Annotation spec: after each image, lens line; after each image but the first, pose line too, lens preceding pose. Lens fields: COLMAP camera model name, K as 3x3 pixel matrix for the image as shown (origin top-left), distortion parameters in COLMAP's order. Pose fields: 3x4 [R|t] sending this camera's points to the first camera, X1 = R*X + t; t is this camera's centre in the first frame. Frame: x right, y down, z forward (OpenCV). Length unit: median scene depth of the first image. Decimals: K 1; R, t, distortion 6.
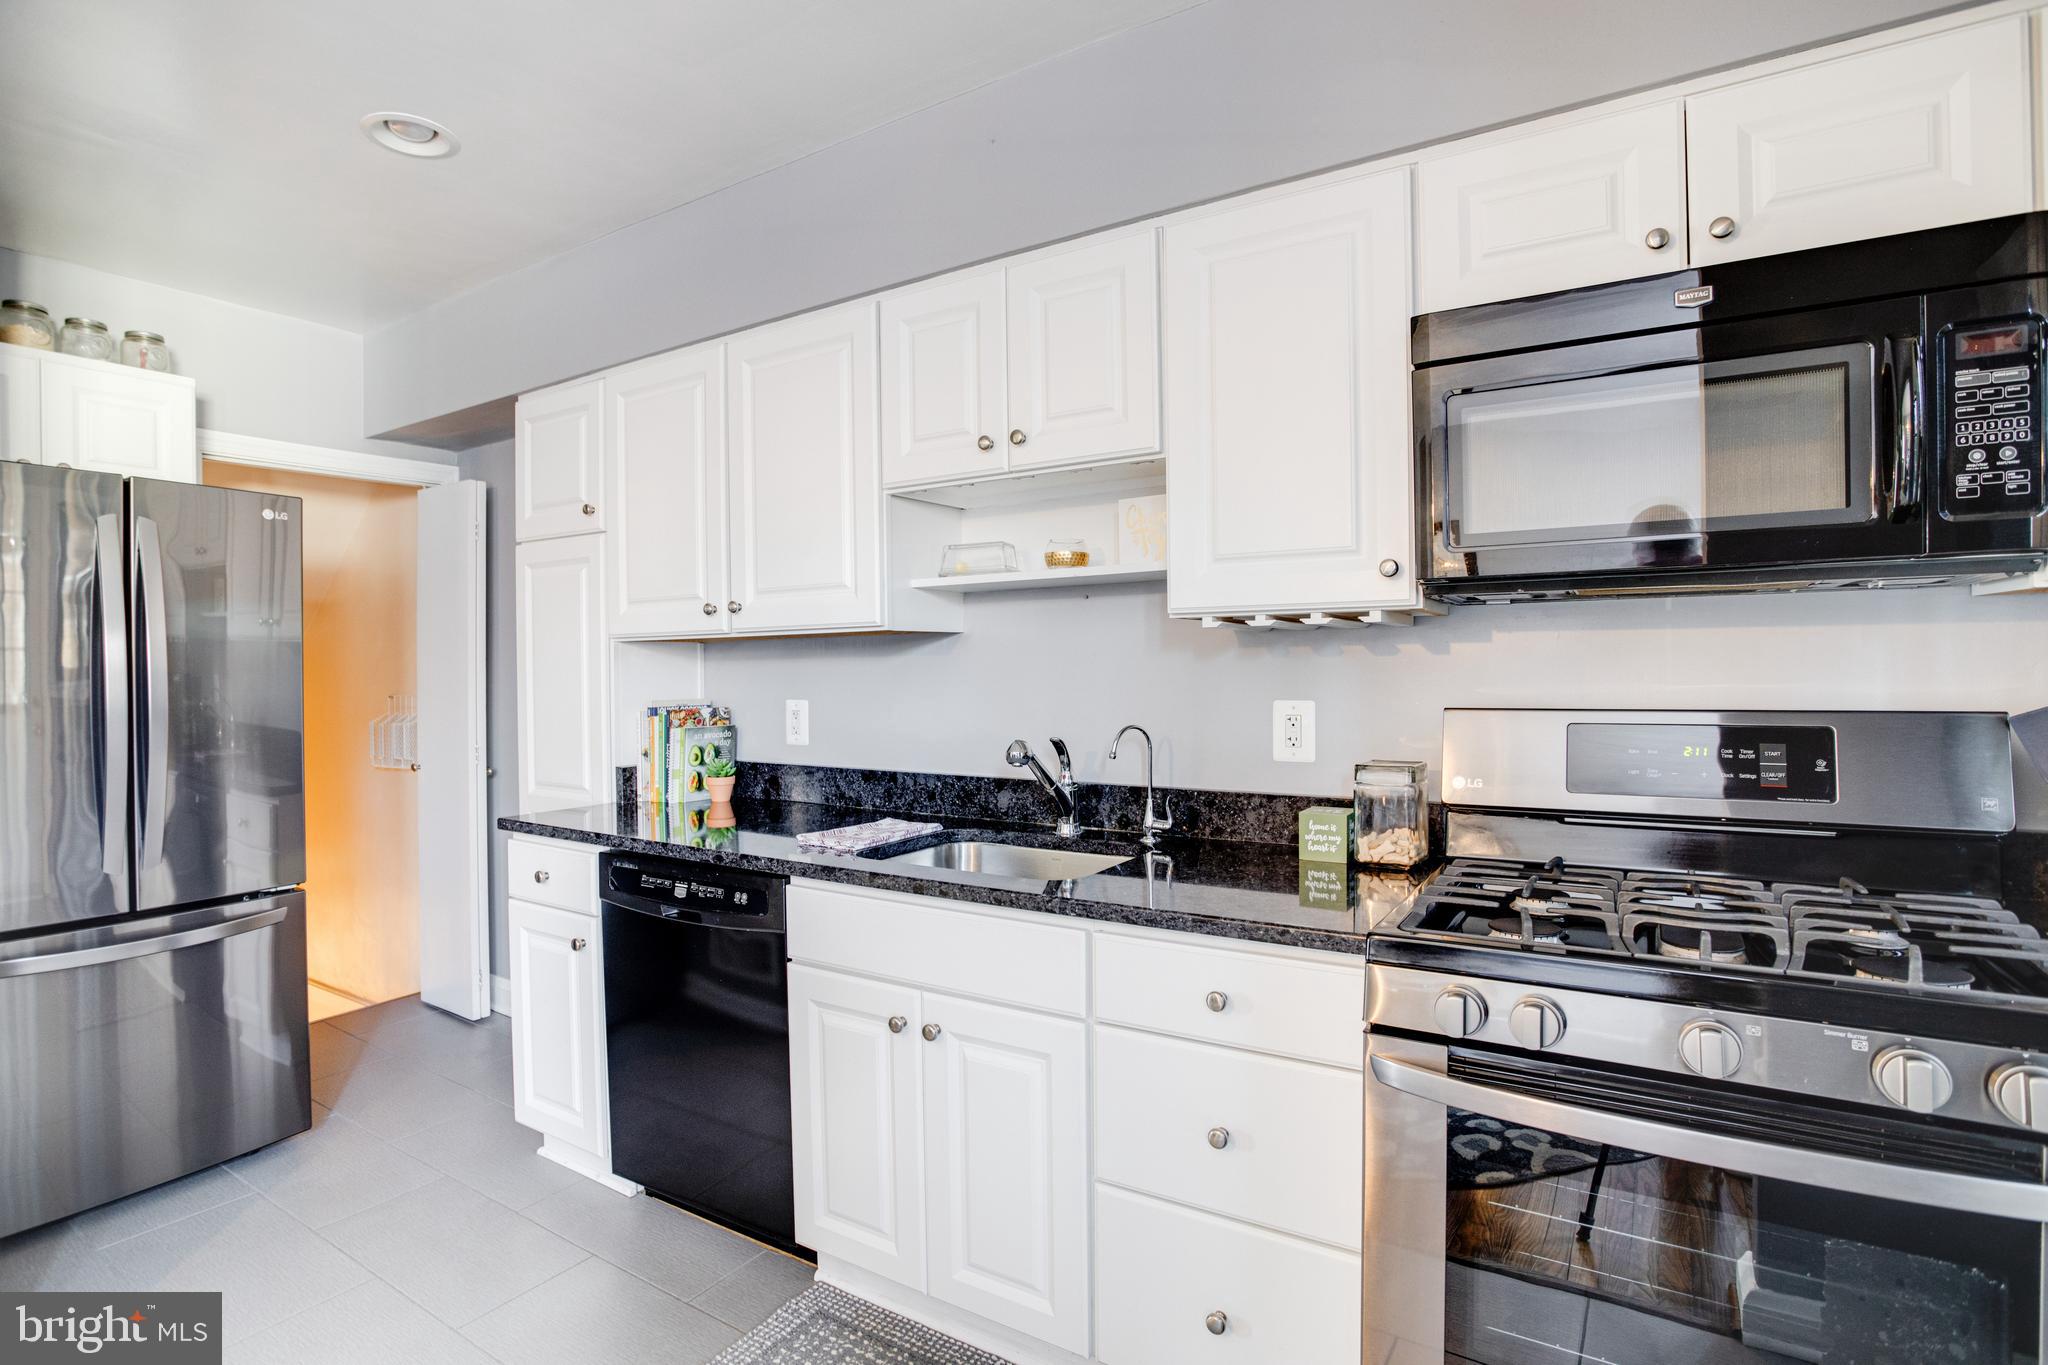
lens RADIAL K [[1003.4, 0, 1024.0], [0, 1003.4, 682.5], [0, 0, 1]] dist [-0.068618, 0.027086]
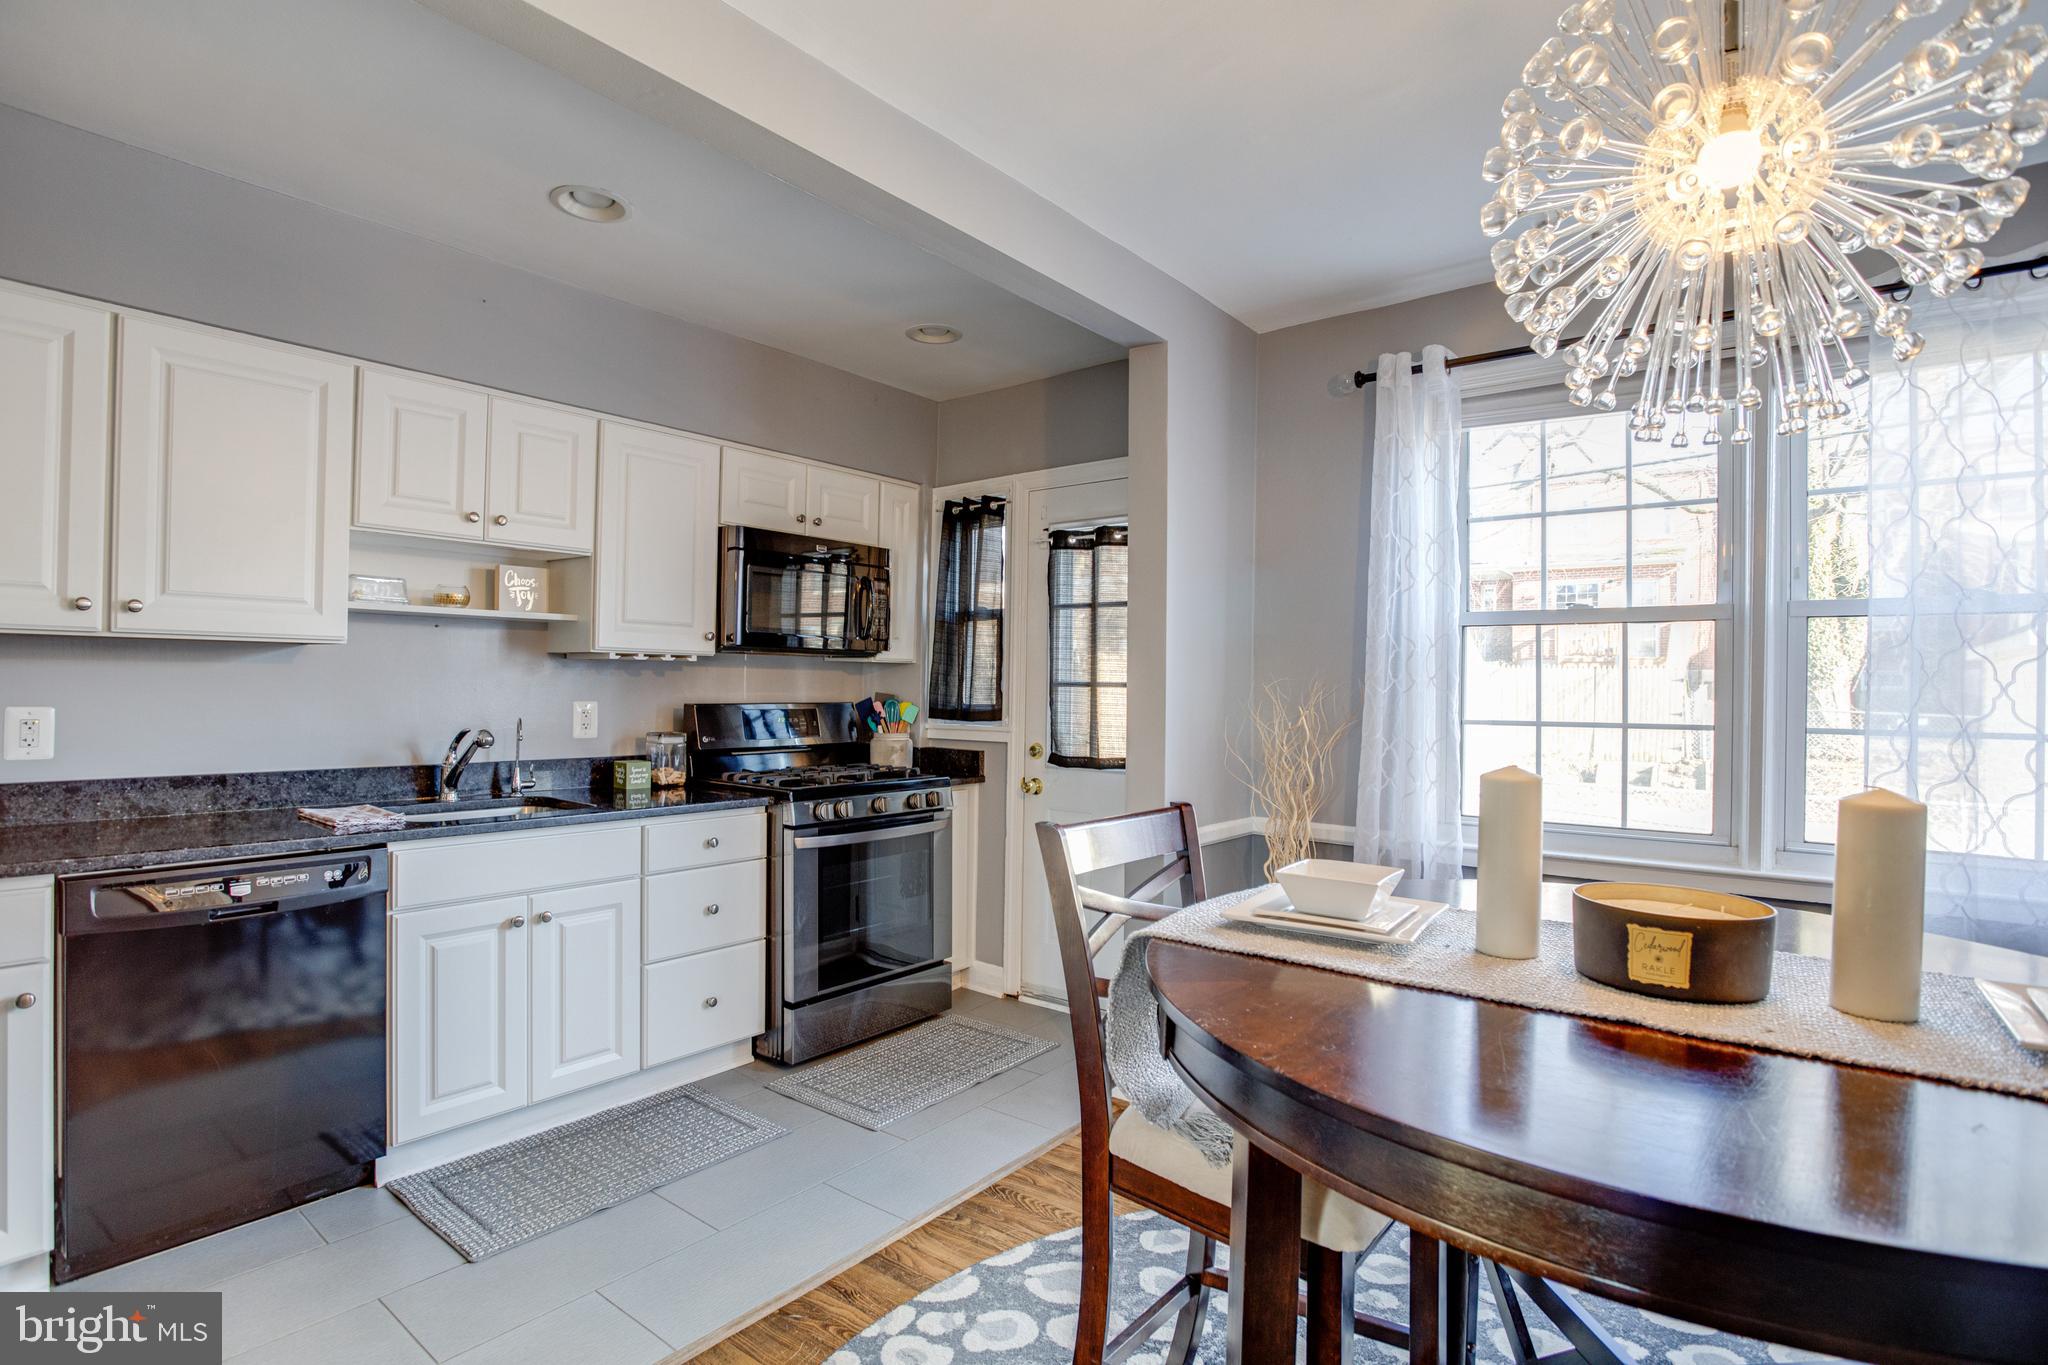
lens RADIAL K [[1003.4, 0, 1024.0], [0, 1003.4, 682.5], [0, 0, 1]] dist [-0.068618, 0.027086]
pose [[0.112056, 0.015062, 0.993588, -1.092760], [-0.000939, 0.999886, -0.015052, 0.008882], [-0.993701, 0.000754, 0.112057, 0.068799]]
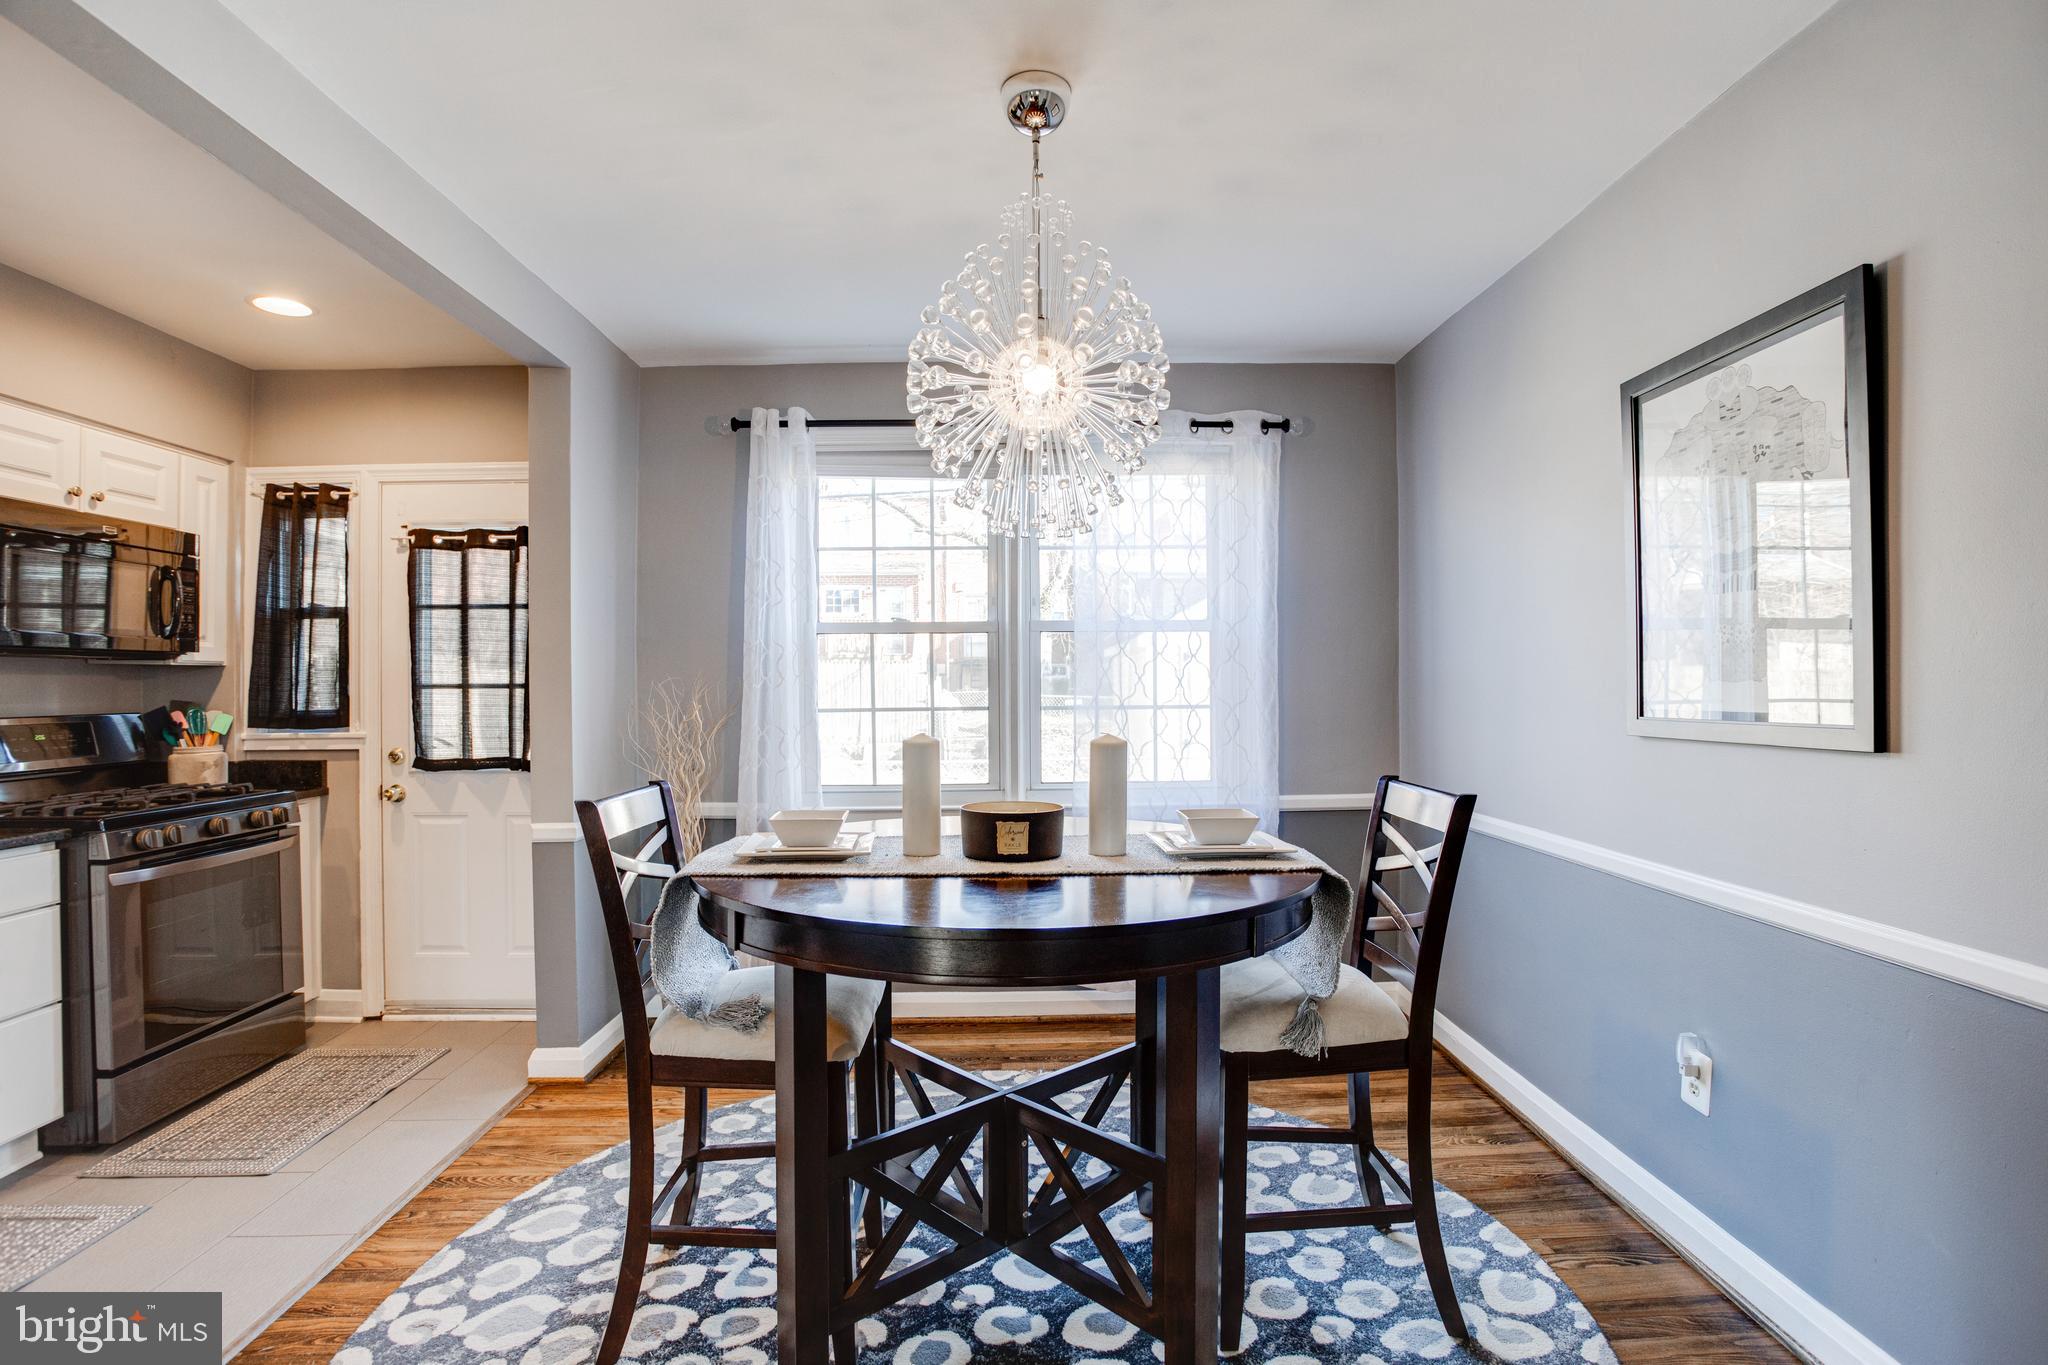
lens RADIAL K [[1003.4, 0, 1024.0], [0, 1003.4, 682.5], [0, 0, 1]] dist [-0.068618, 0.027086]
pose [[-0.553579, 0.015326, 0.832656, -1.279362], [0.023136, 0.999728, -0.003019, 0.007332], [-0.832475, 0.017593, -0.553783, 0.258104]]
